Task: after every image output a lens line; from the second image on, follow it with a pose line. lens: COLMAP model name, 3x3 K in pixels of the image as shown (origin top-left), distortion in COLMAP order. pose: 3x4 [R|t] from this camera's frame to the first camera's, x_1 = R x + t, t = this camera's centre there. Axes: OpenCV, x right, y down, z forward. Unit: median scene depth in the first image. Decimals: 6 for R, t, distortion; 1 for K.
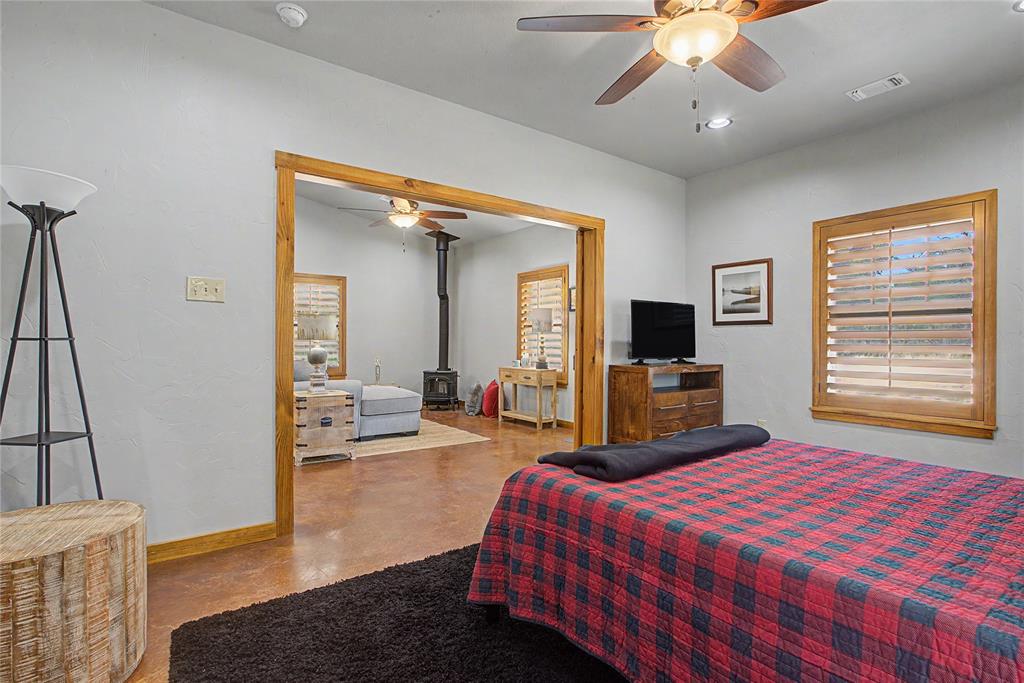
lens RADIAL K [[494.7, 0, 513.7], [0, 494.7, 337.3], [0, 0, 1]] dist [-0.001297, 0.000253]
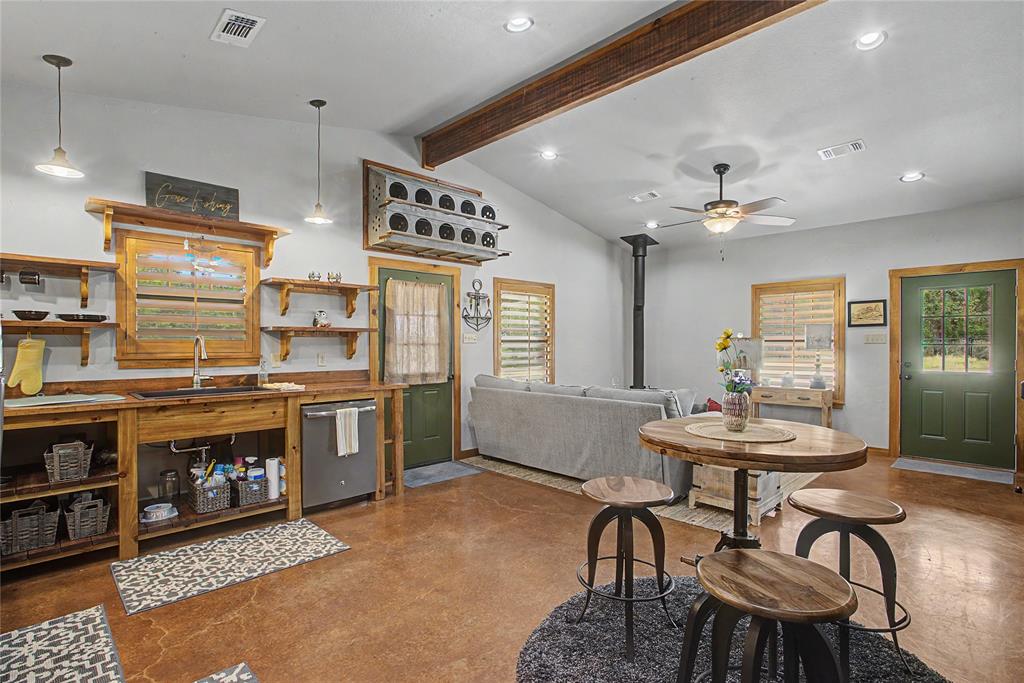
lens RADIAL K [[494.7, 0, 513.7], [0, 494.7, 337.3], [0, 0, 1]] dist [-0.001297, 0.000253]
pose [[0.986288, -0.002712, 0.165013, -0.723332], [0.003805, 0.999973, -0.006308, -0.032315], [-0.164991, 0.006850, 0.986271, 0.208768]]
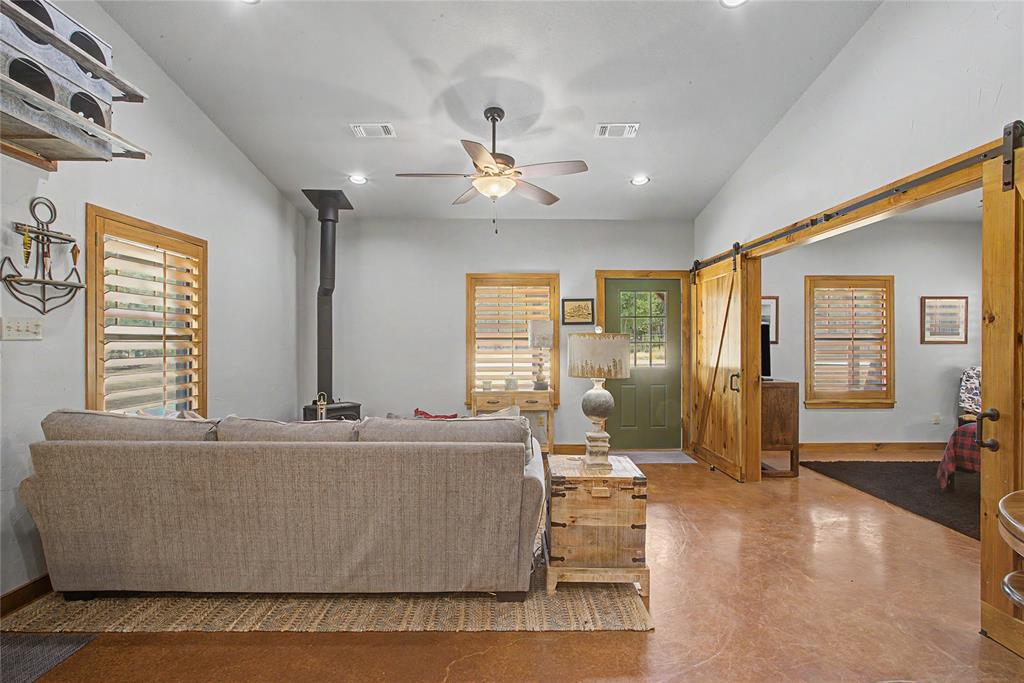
lens RADIAL K [[494.7, 0, 513.7], [0, 494.7, 337.3], [0, 0, 1]] dist [-0.001297, 0.000253]
pose [[0.571613, 0.001792, 0.820522, -0.753388], [-0.002563, 0.999997, -0.000398, -0.031109], [-0.820520, -0.001876, 0.571615, 0.597976]]
